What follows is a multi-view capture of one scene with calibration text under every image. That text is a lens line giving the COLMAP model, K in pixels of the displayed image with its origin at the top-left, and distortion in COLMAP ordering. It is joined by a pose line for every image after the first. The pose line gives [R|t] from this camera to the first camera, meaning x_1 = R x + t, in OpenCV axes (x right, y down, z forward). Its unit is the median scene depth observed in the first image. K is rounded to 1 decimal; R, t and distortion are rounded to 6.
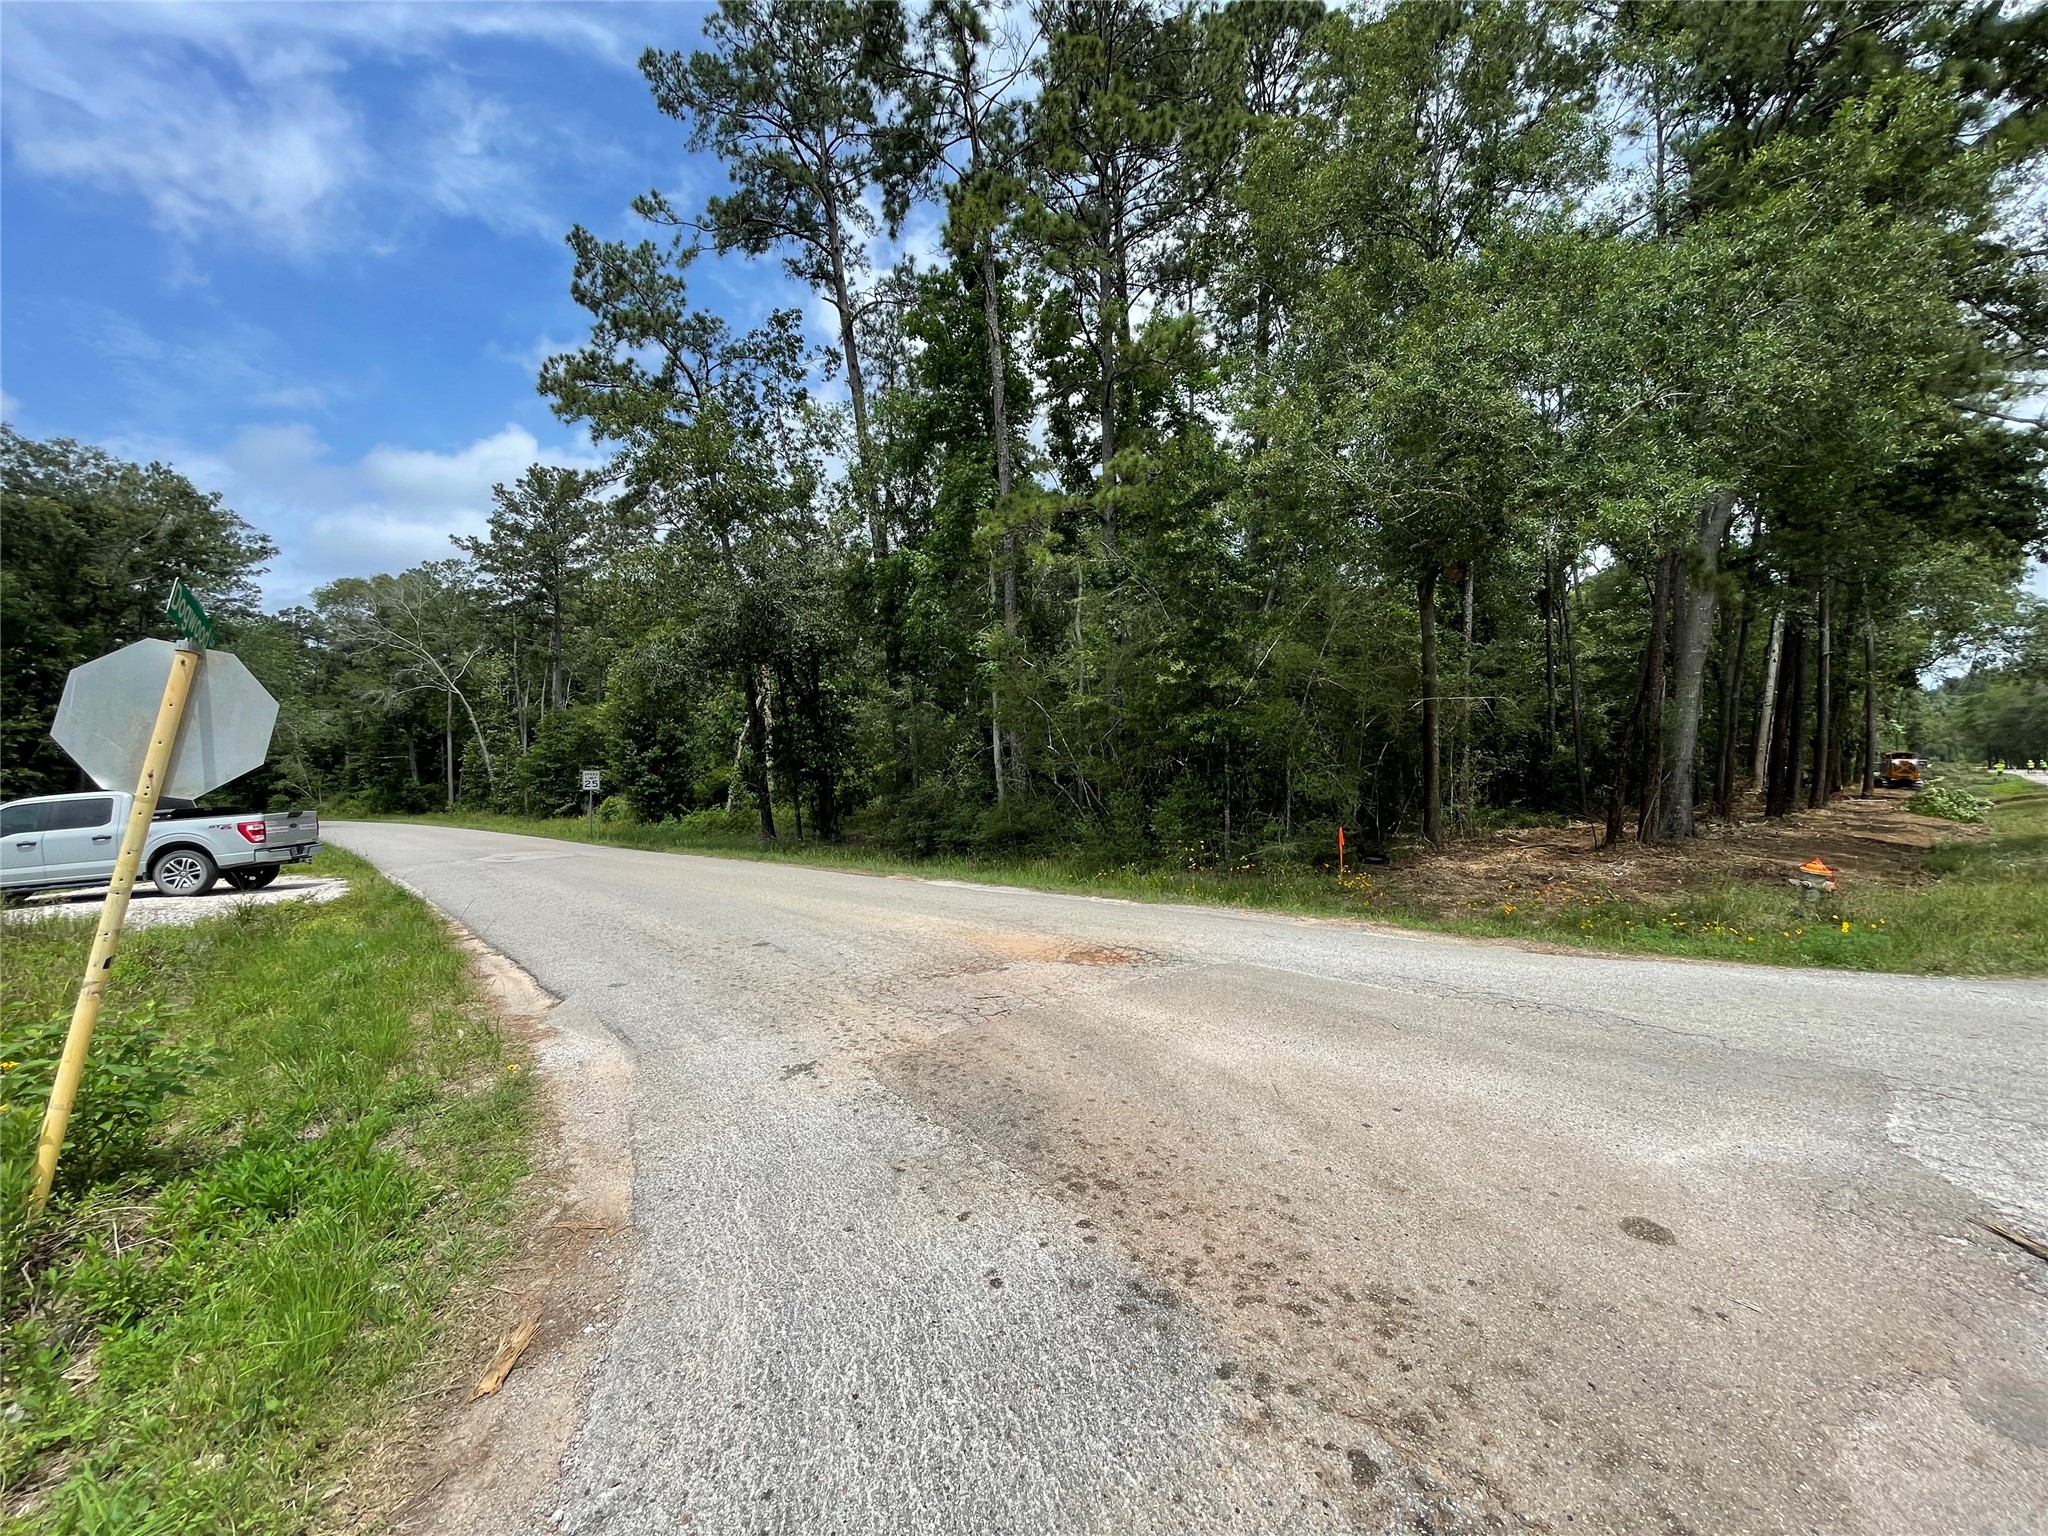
lens RADIAL K [[824.4, 0, 1014.5], [0, 824.4, 762.1], [0, 0, 1]] dist [-0.002791, 0.000136]
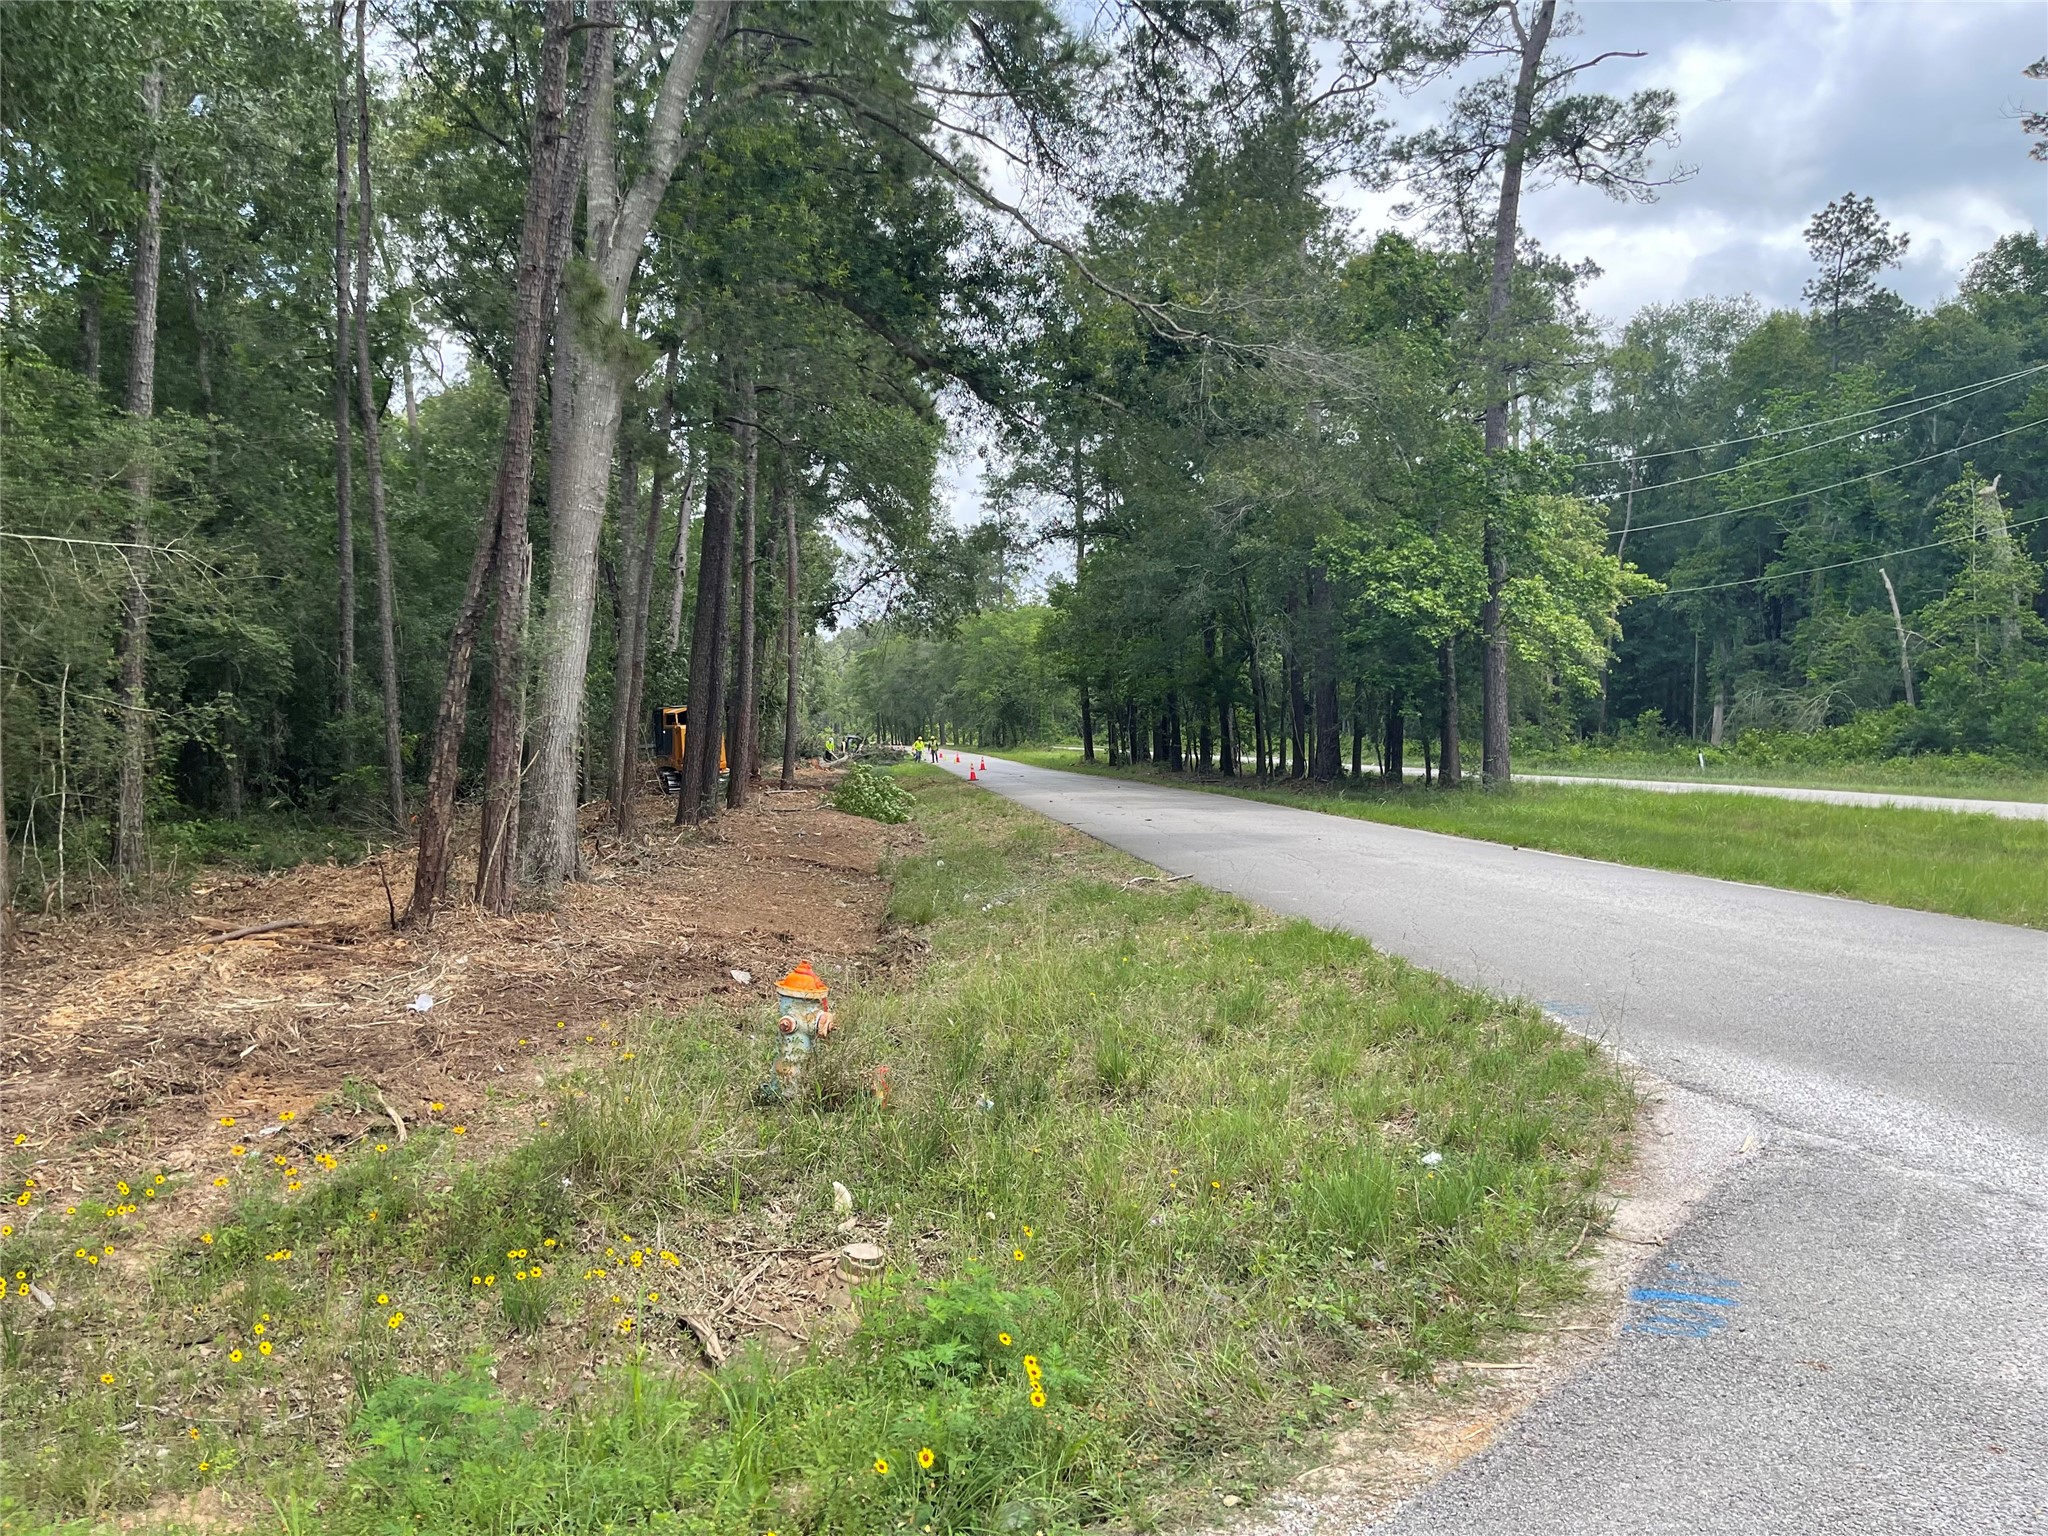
lens RADIAL K [[1527.0, 0, 1027.2], [0, 1527.0, 765.3], [0, 0, 1]] dist [0.063588, -0.084403]
pose [[0.561180, -0.001687, 0.827692, 0.145959], [-0.022500, 0.999597, 0.017293, -0.000672], [-0.827388, -0.028327, 0.560916, 0.176927]]
